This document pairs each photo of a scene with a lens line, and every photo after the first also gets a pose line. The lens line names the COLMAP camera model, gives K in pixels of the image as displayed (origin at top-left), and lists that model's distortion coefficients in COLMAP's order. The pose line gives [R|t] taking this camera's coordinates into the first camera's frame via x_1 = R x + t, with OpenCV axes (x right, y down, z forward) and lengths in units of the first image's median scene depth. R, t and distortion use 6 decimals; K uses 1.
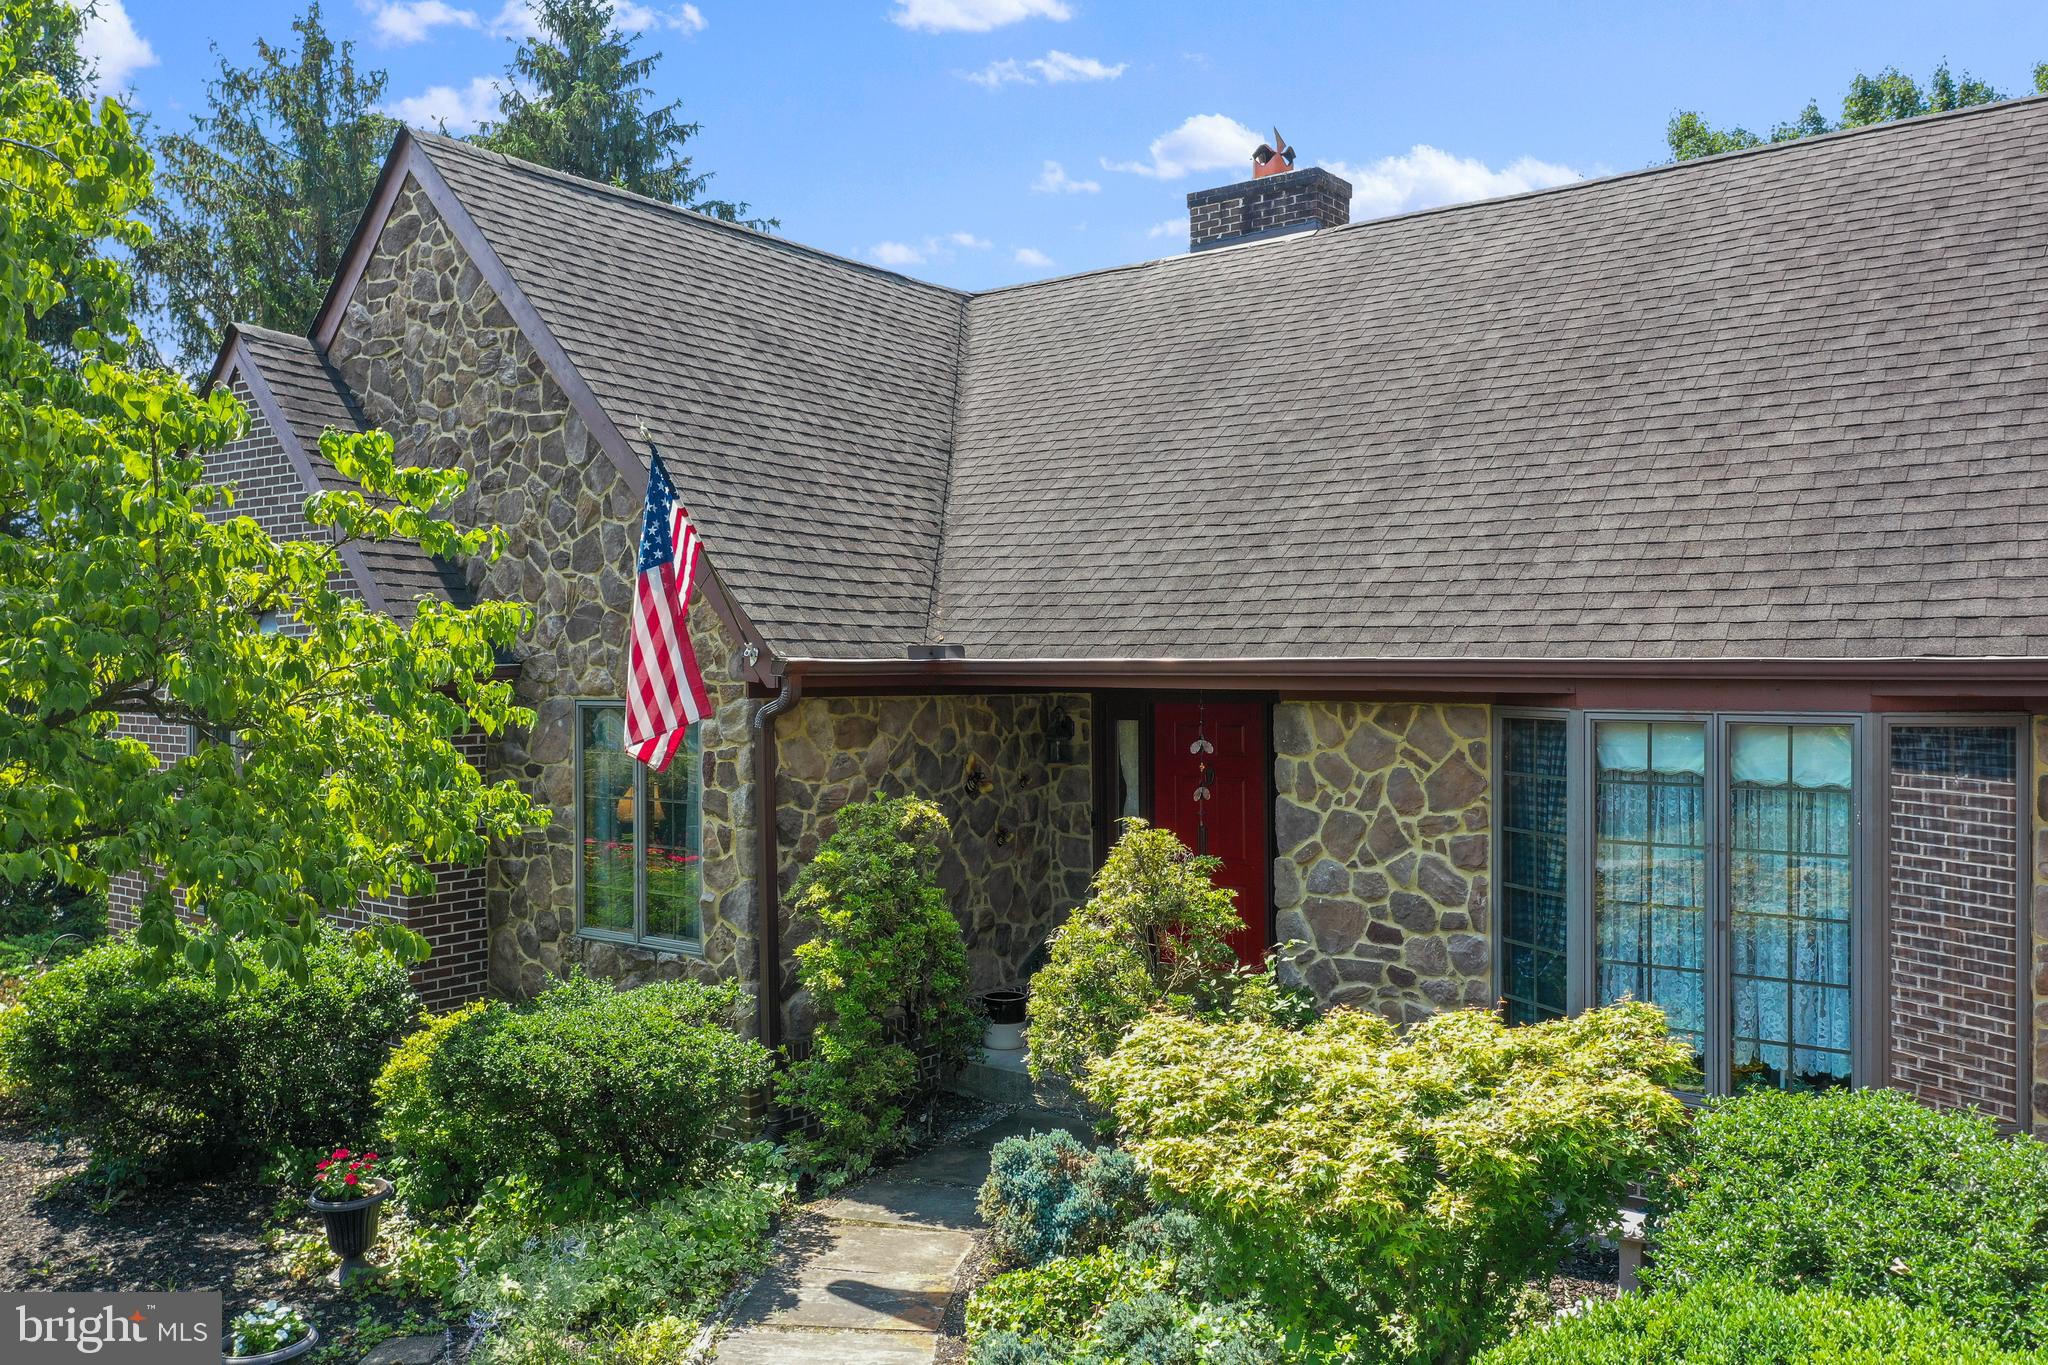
lens RADIAL K [[1628.6, 0, 1033.4], [0, 1628.6, 684.4], [0, 0, 1]] dist [0.006881, 0.011673]
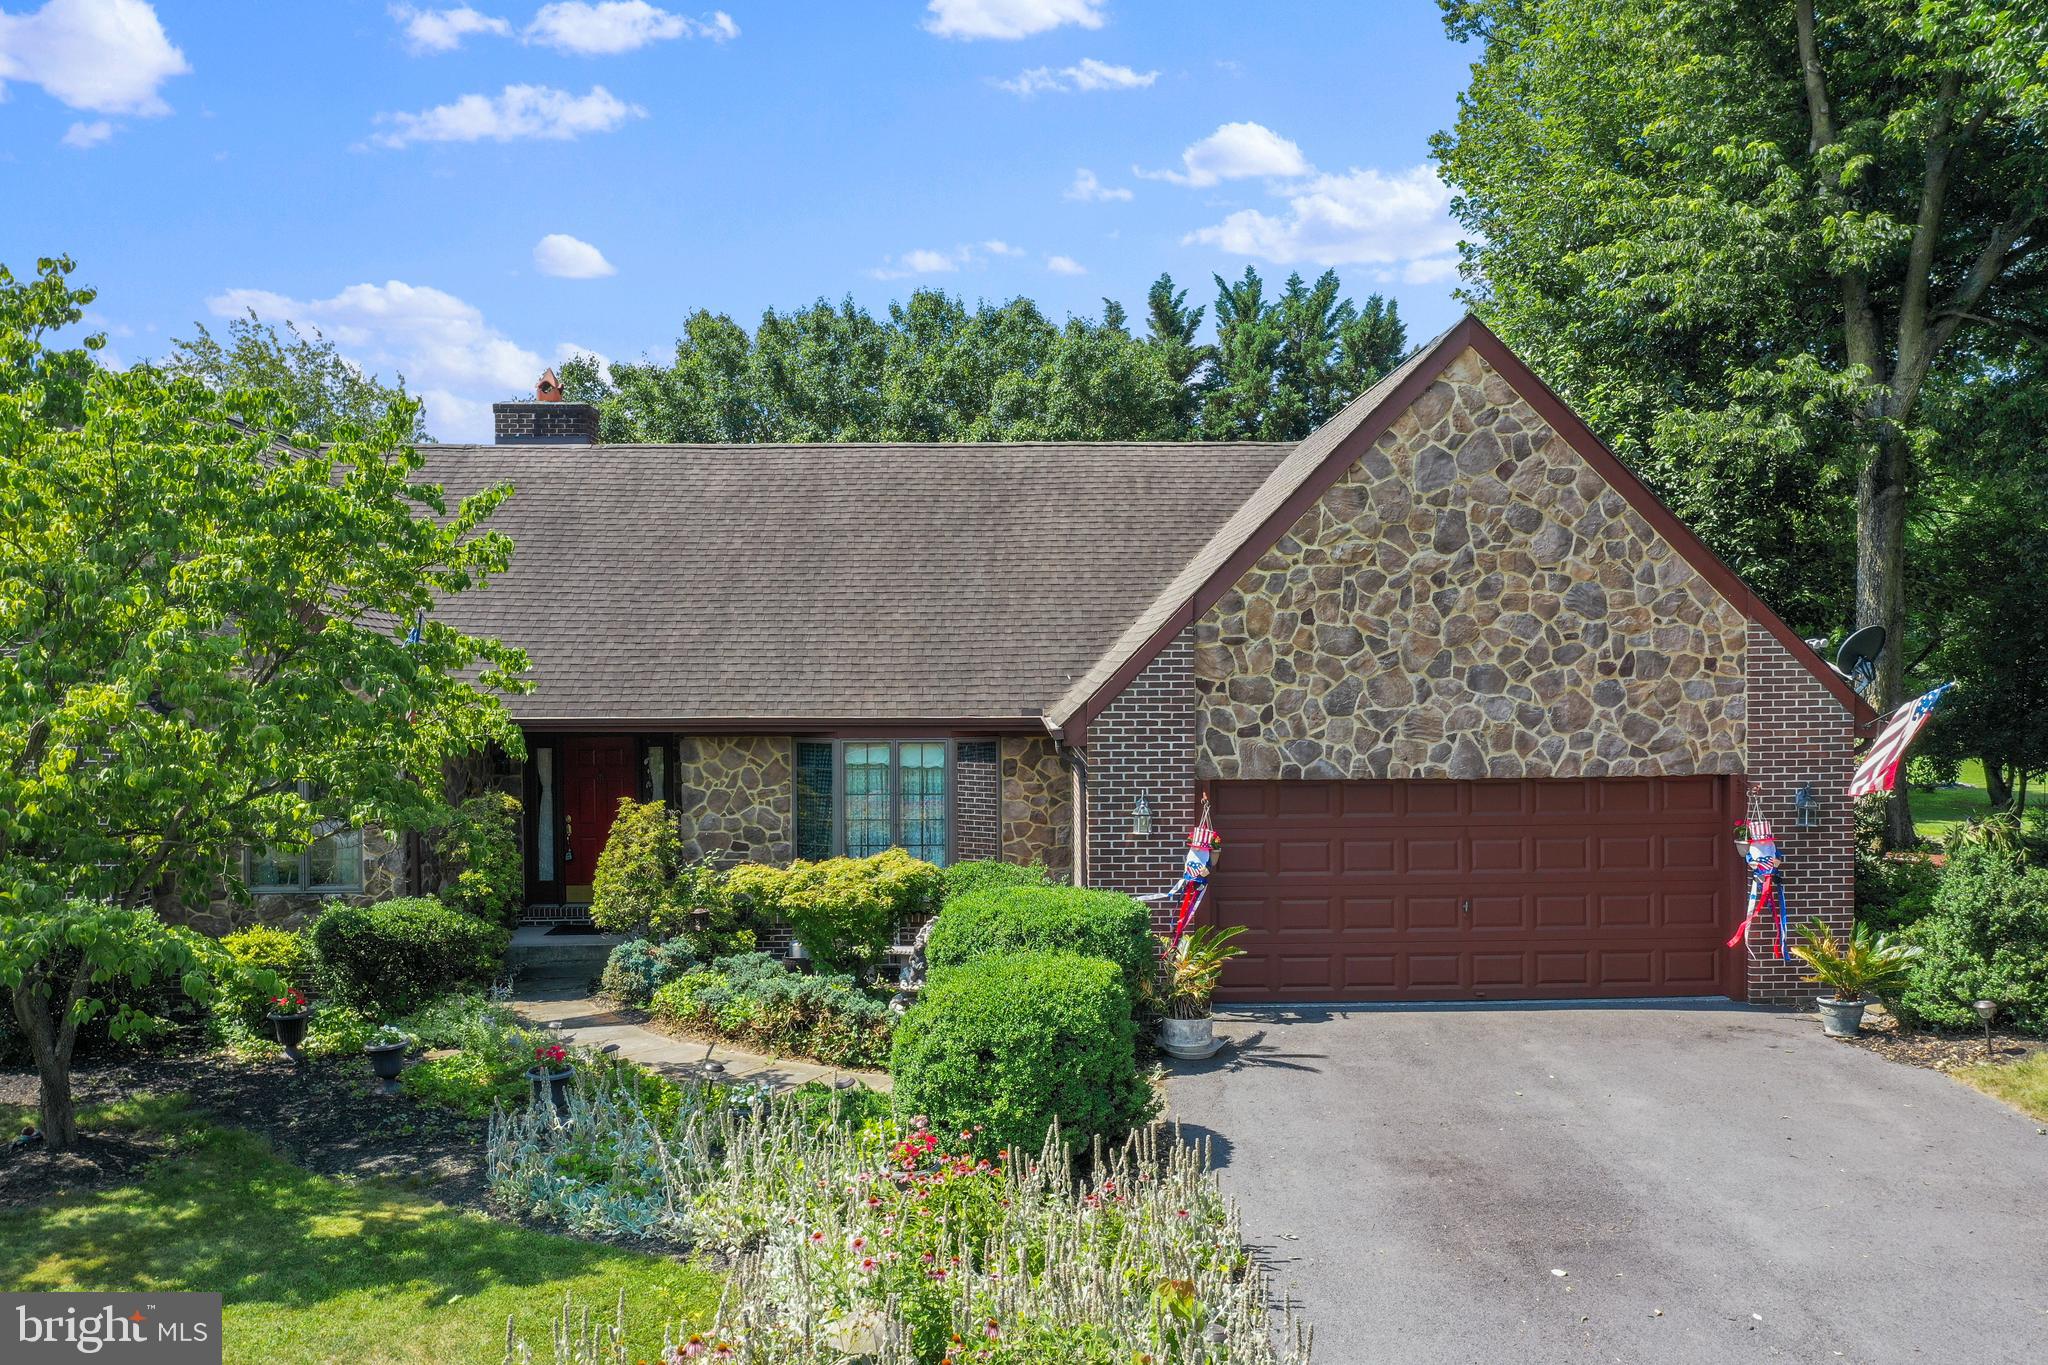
lens RADIAL K [[1628.6, 0, 1033.4], [0, 1628.6, 684.4], [0, 0, 1]] dist [0.006881, 0.011673]
pose [[0.782733, -0.007482, 0.622313, -0.770600], [0.009847, 0.999951, -0.000364, -0.050611], [-0.622280, 0.006413, 0.782768, -0.859008]]
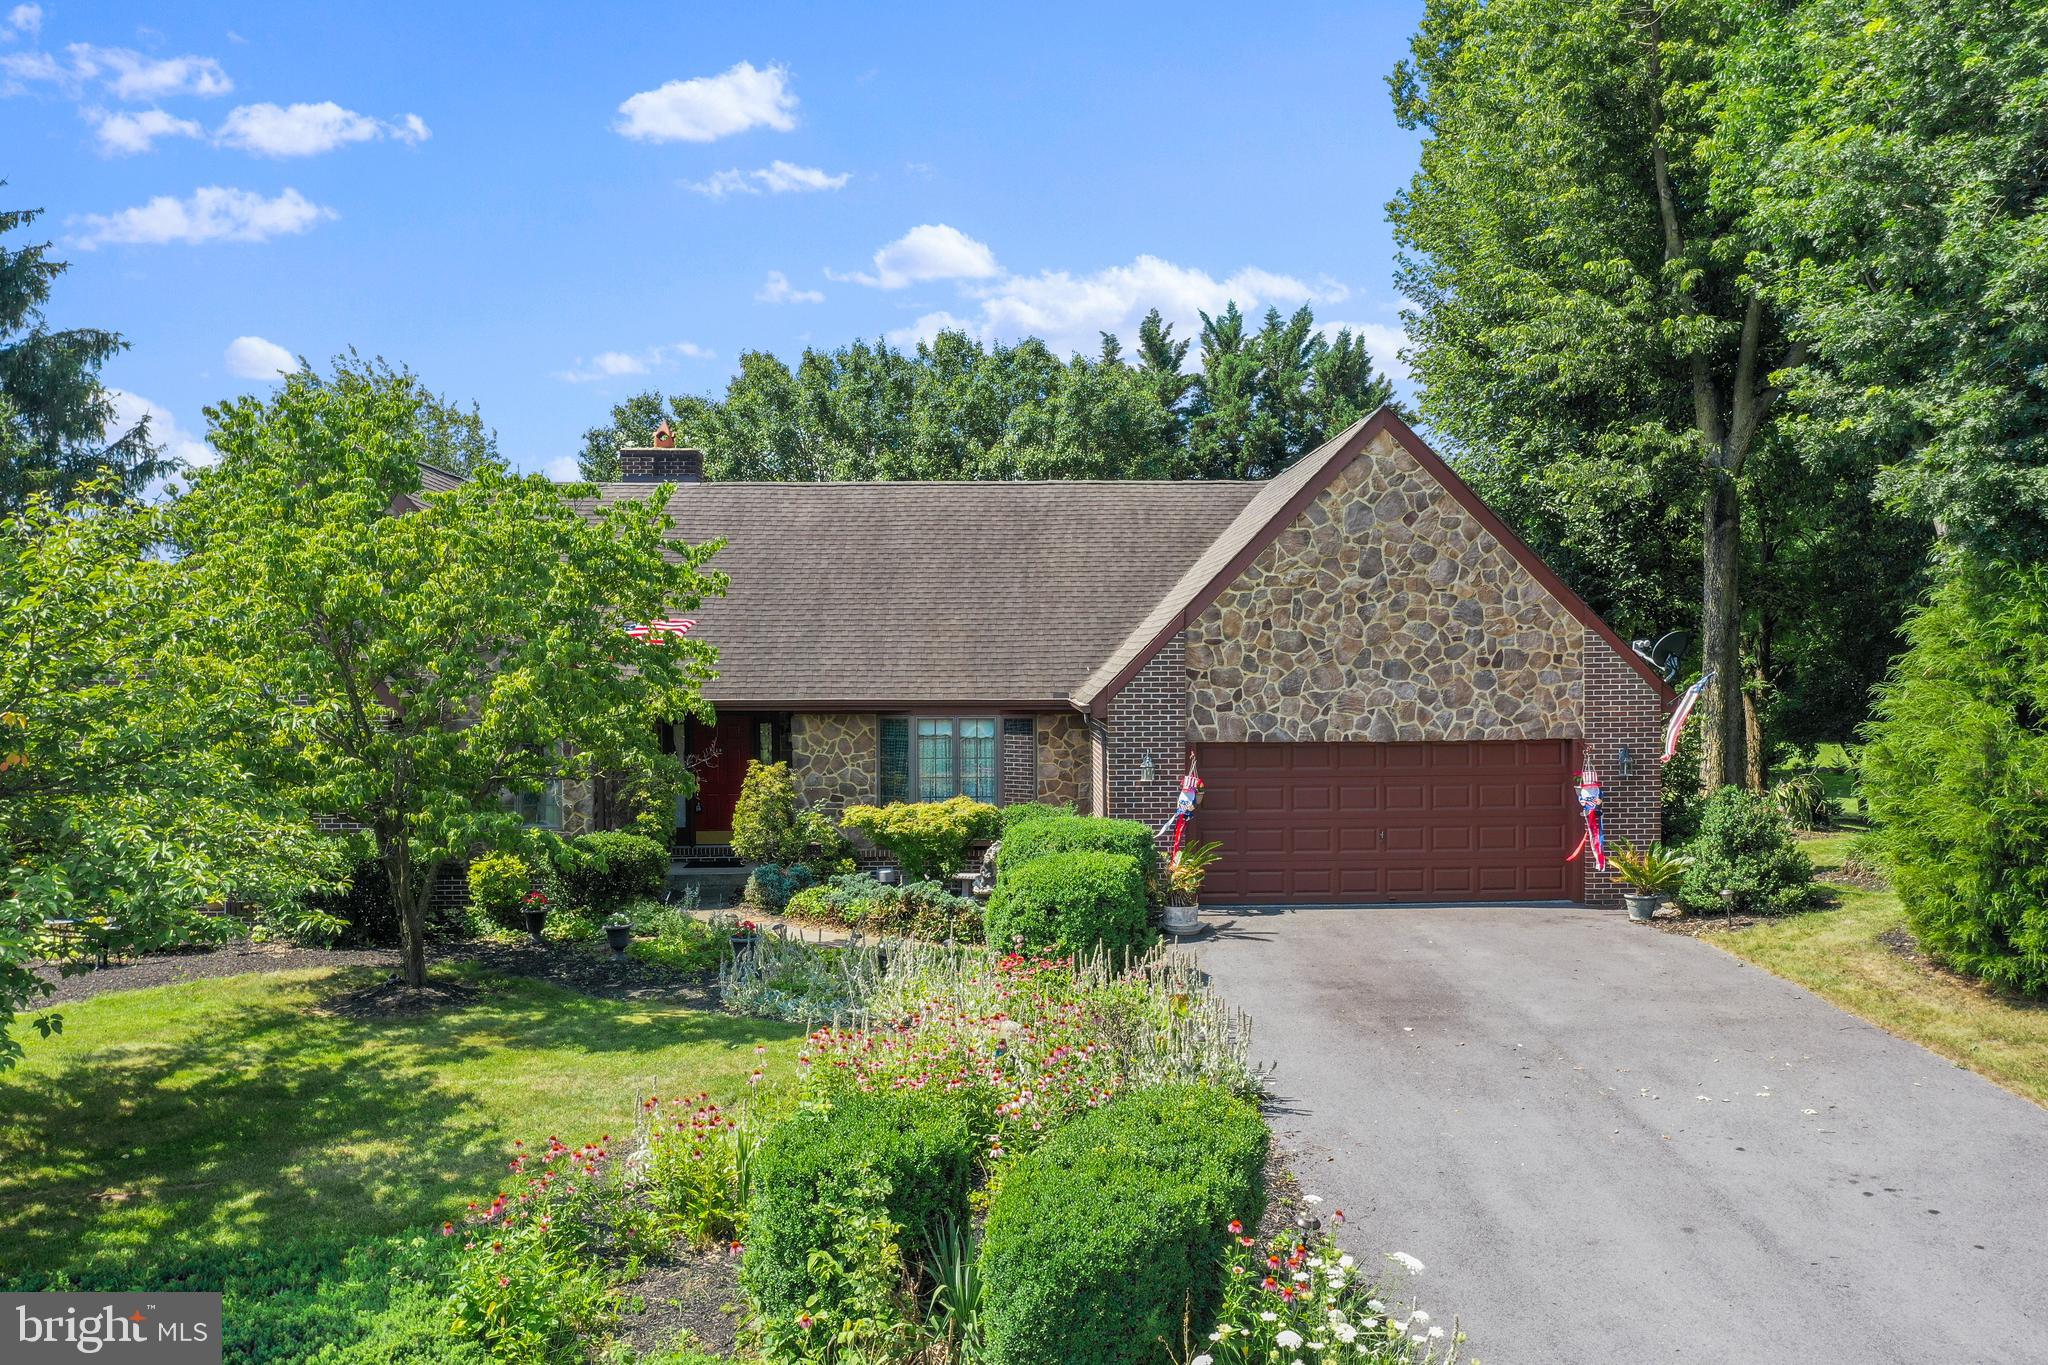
lens RADIAL K [[1628.6, 0, 1033.4], [0, 1628.6, 684.4], [0, 0, 1]] dist [0.006881, 0.011673]
pose [[0.777737, -0.008817, 0.628528, -1.211405], [0.009607, 0.999952, 0.002138, -0.041055], [-0.628517, 0.004375, 0.777784, -1.305621]]
